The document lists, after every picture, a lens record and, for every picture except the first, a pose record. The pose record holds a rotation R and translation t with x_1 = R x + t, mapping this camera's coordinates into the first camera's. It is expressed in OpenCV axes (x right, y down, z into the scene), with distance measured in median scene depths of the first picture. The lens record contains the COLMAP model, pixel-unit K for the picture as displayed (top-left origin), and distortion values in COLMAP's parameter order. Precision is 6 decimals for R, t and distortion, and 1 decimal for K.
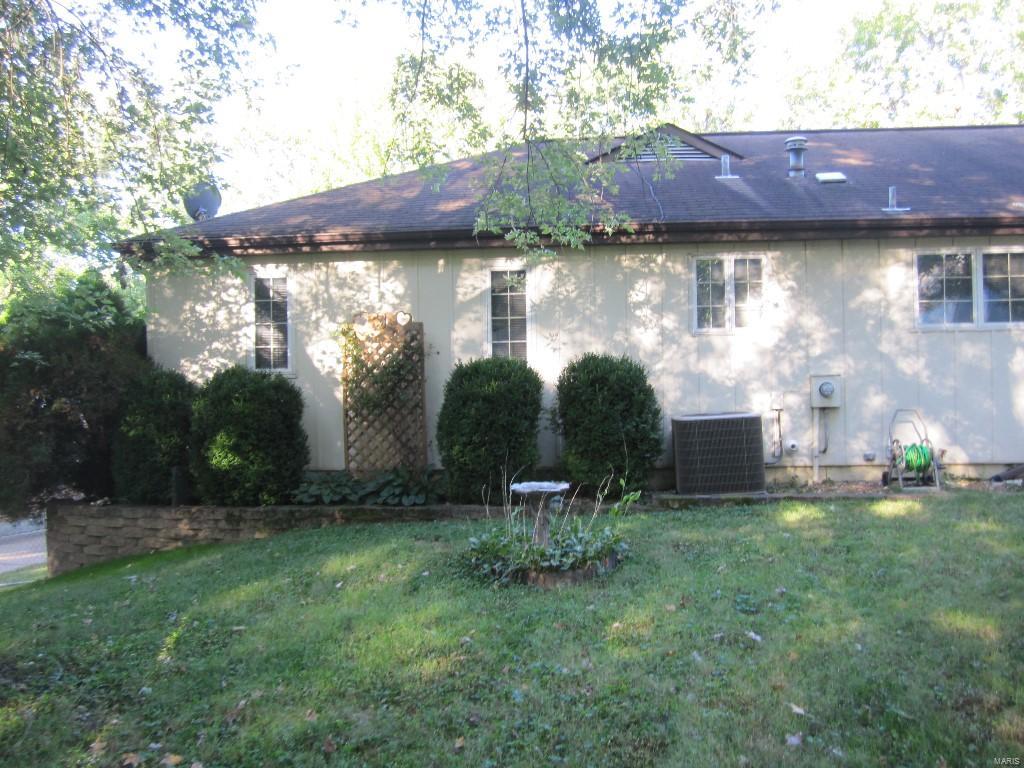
lens RADIAL K [[851.4, 0, 520.8], [0, 851.4, 385.4], [0, 0, 1]] dist [-0.053094, 0.028247]
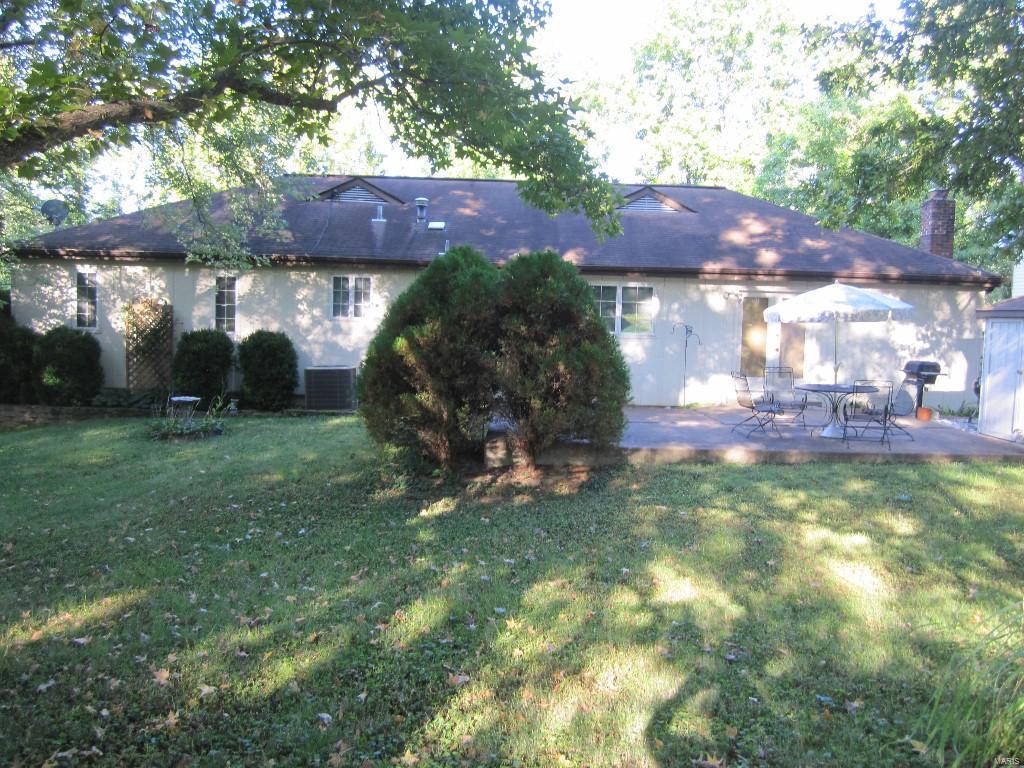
lens RADIAL K [[851.4, 0, 506.1], [0, 851.4, 386.4], [0, 0, 1]] dist [-0.053094, 0.028247]
pose [[0.996406, 0.044889, 0.071838, 0.437193], [-0.050597, 0.995533, 0.079713, -0.080357], [-0.067939, -0.083061, 0.994226, -0.757602]]
